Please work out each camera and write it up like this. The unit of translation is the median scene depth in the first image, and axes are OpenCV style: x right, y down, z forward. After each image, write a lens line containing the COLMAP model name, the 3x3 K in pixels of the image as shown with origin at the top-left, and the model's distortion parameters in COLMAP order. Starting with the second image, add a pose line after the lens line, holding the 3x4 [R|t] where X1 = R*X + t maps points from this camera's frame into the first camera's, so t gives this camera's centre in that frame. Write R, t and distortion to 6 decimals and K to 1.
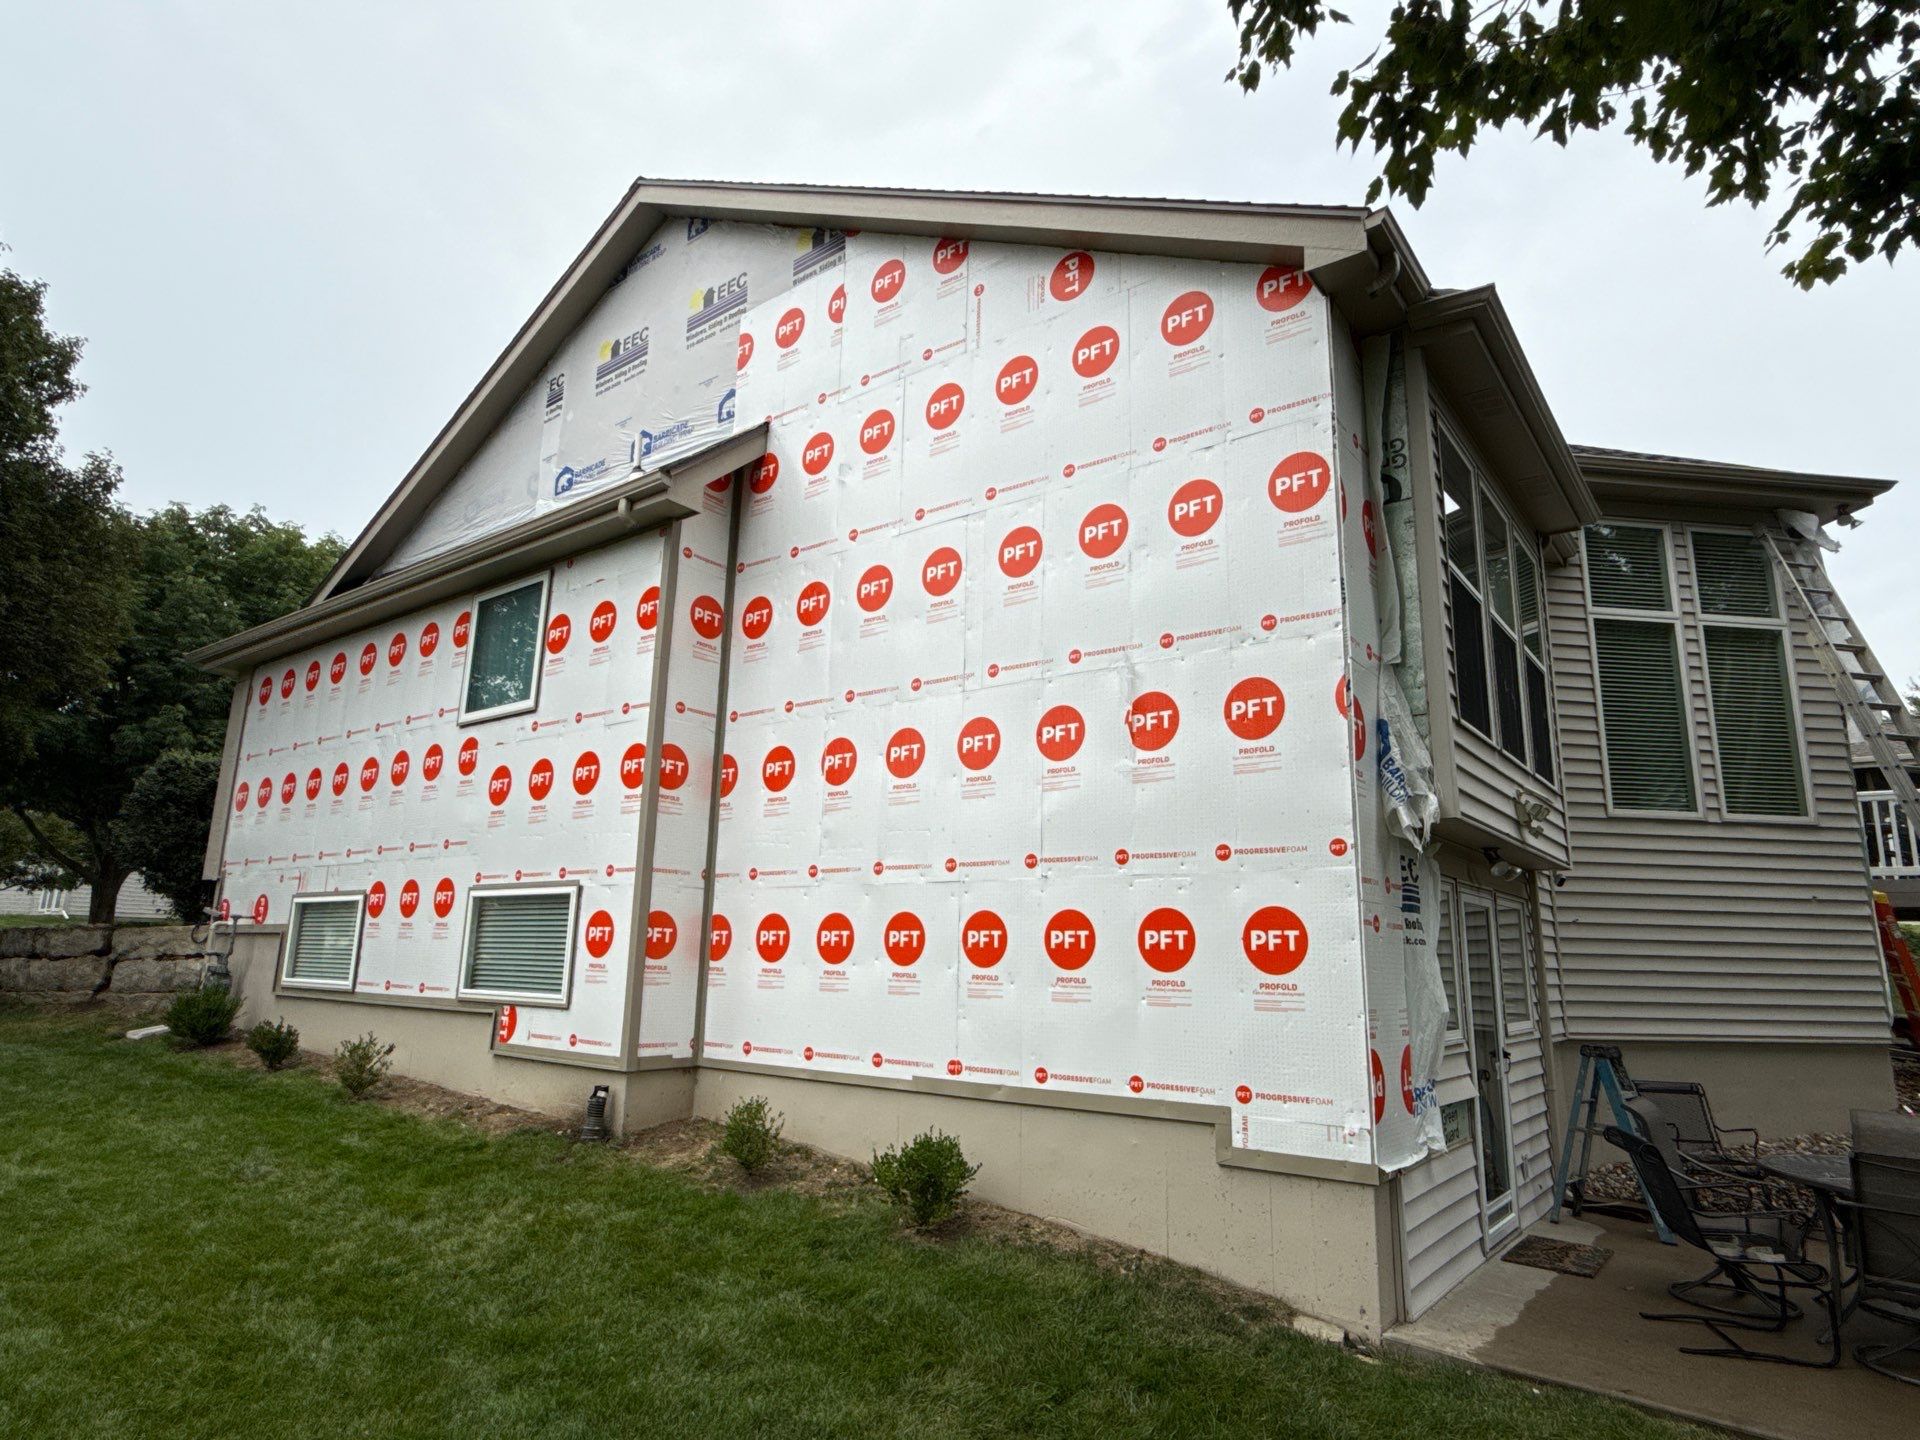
lens RADIAL K [[1094.2, 0, 966.7], [0, 1094.2, 725.6], [0, 0, 1]] dist [-0.001722, 0.000781]
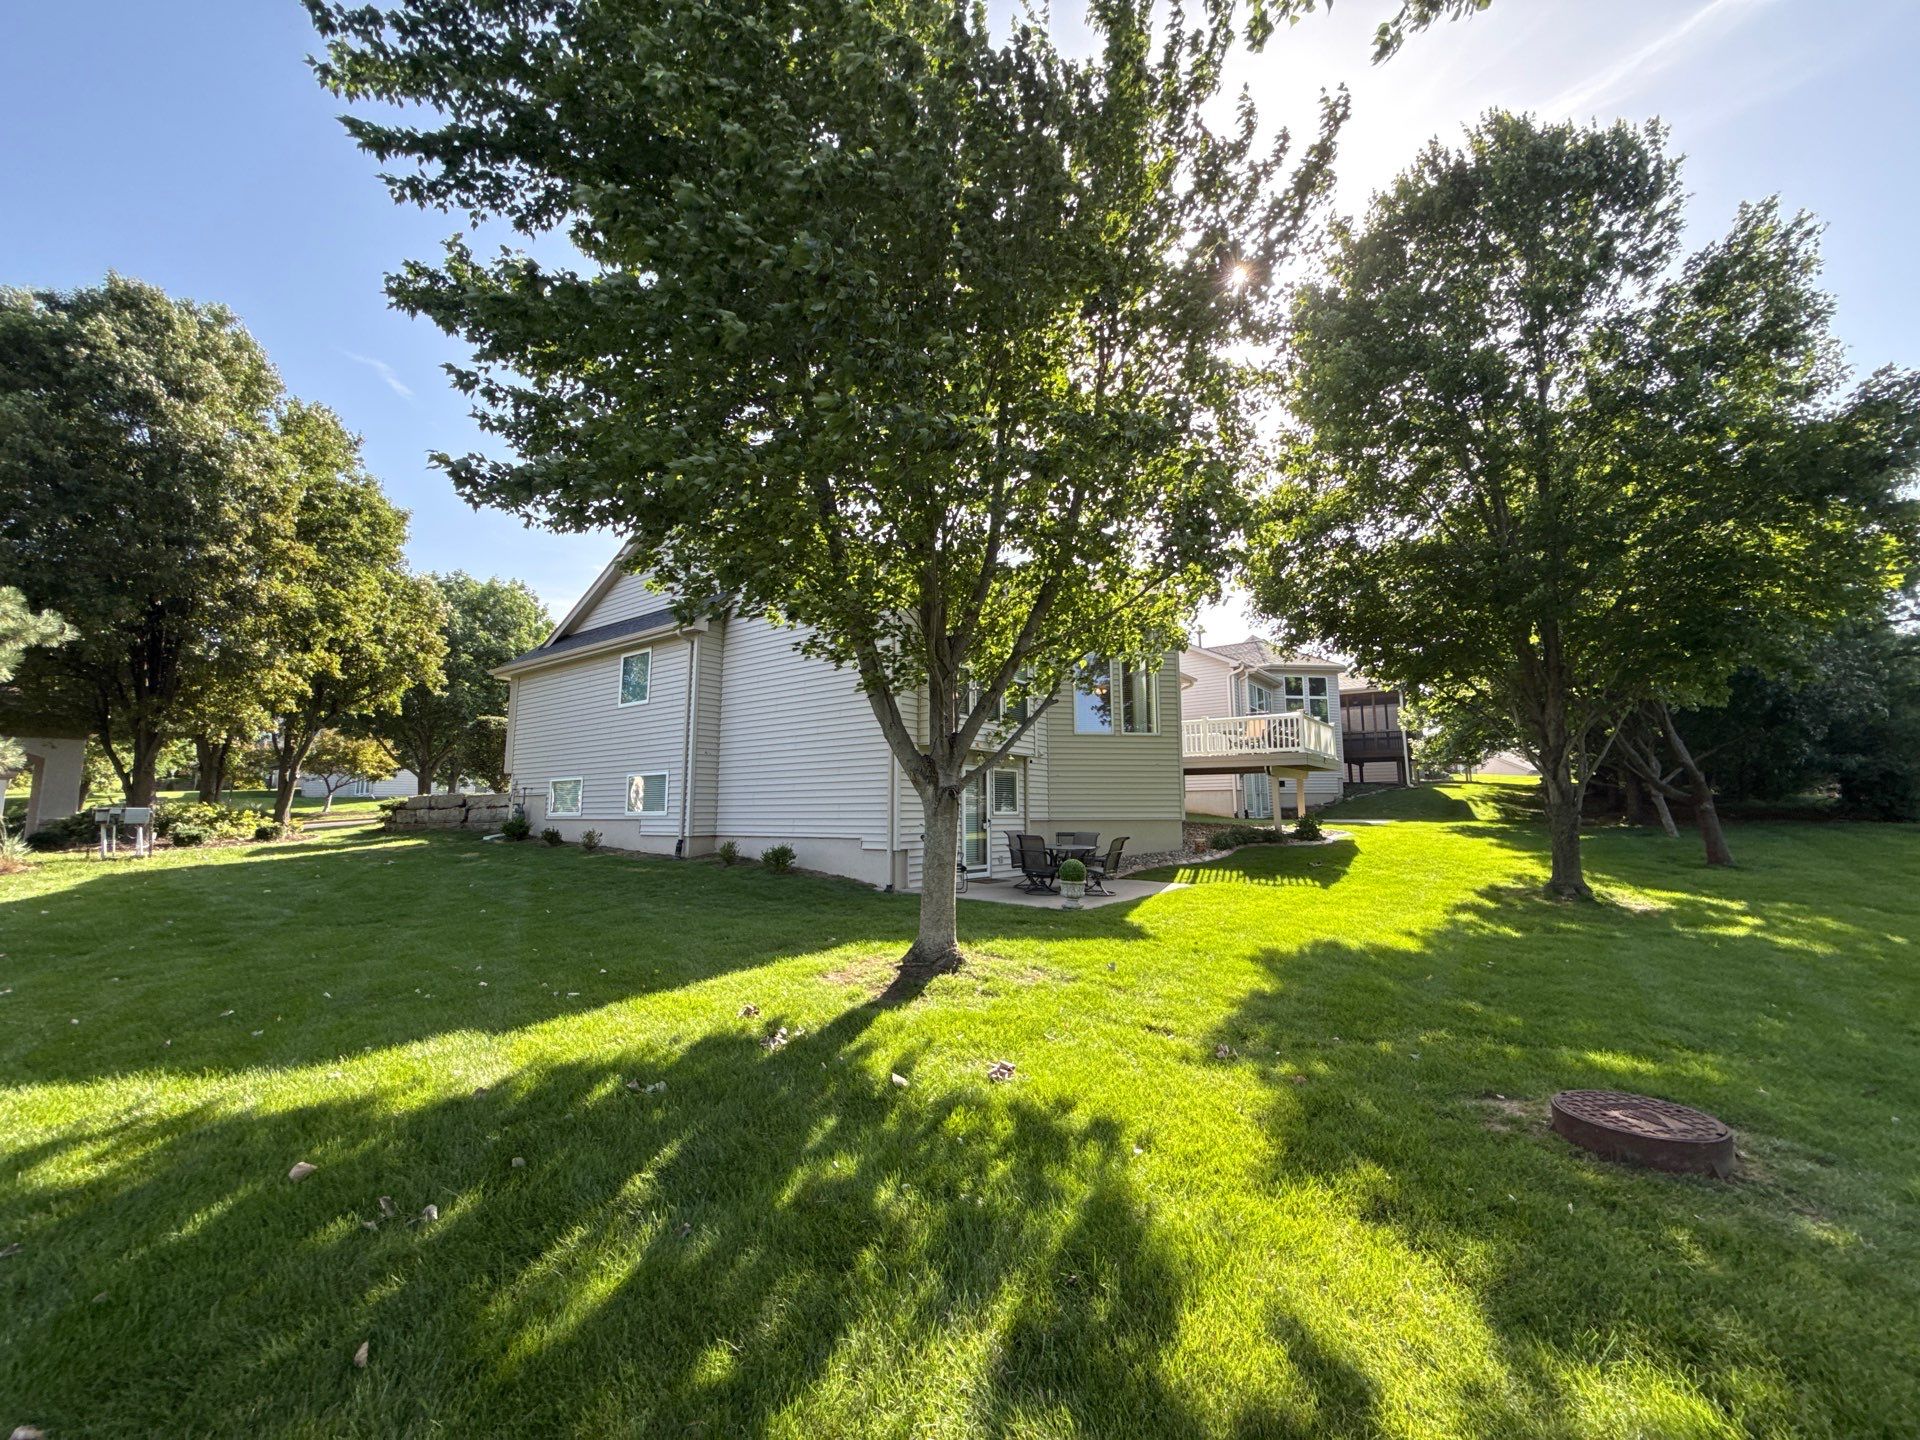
lens RADIAL K [[764.7, 0, 964.4], [0, 764.7, 721.6], [0, 0, 1]] dist [-0.000520, 0.000019]
pose [[0.999644, -0.022351, 0.014573, 0.291523], [0.021001, 0.995988, 0.086987, -0.104345], [-0.016459, -0.086650, 0.996103, -0.735947]]
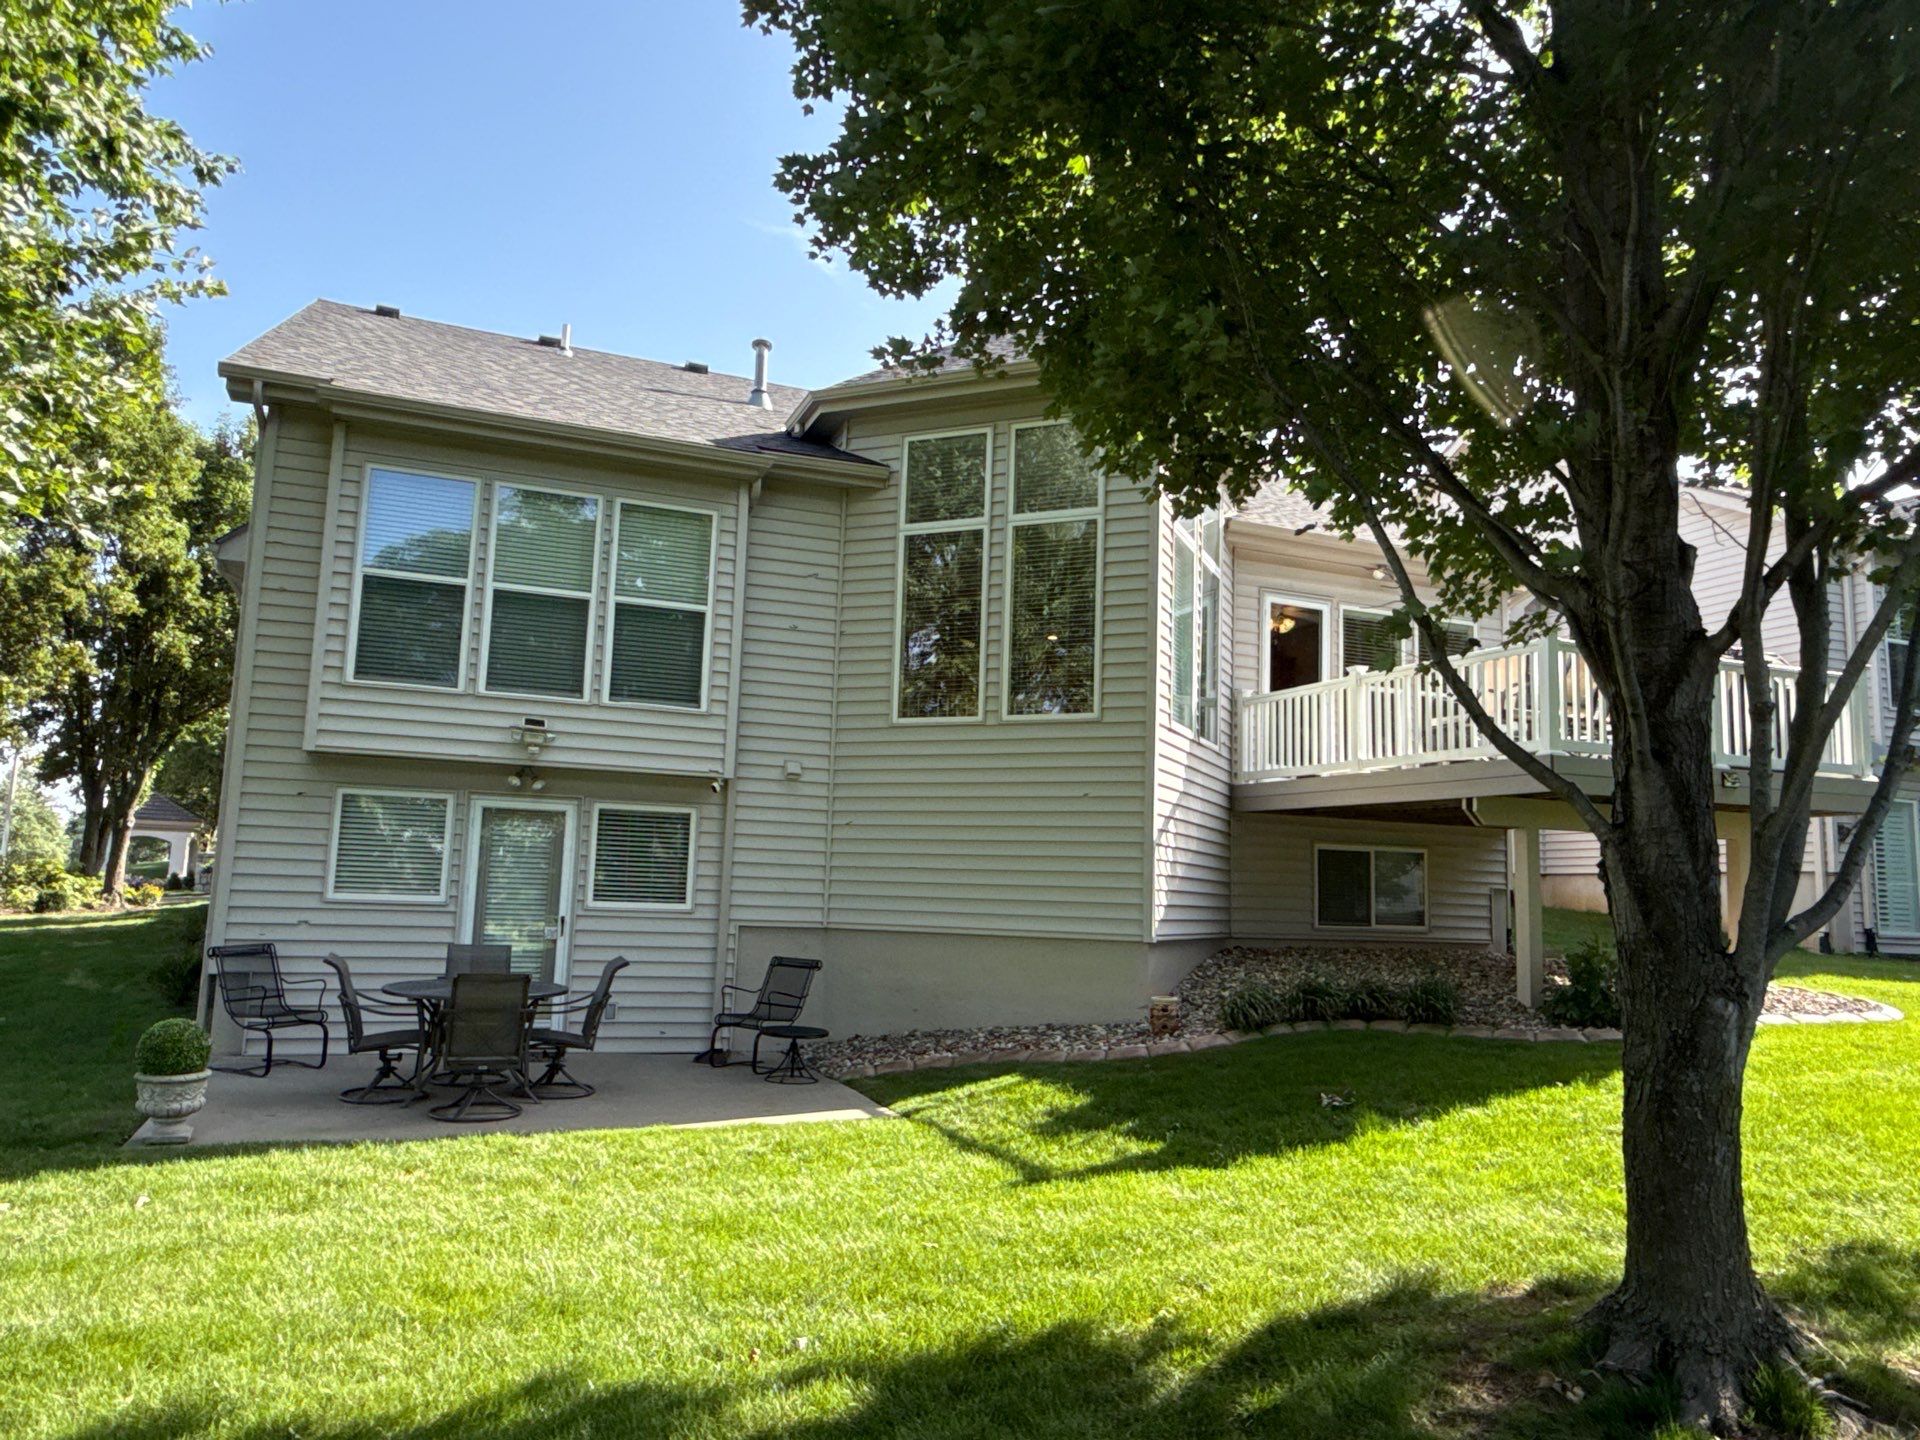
lens RADIAL K [[1335.0, 0, 969.2], [0, 1335.0, 726.6], [0, 0, 1]] dist [-0.021666, -0.002523]
pose [[0.867961, -0.059750, -0.493025, 1.237948], [0.095137, 0.994355, 0.046981, 0.028738], [0.487435, -0.087683, 0.868746, -0.088923]]
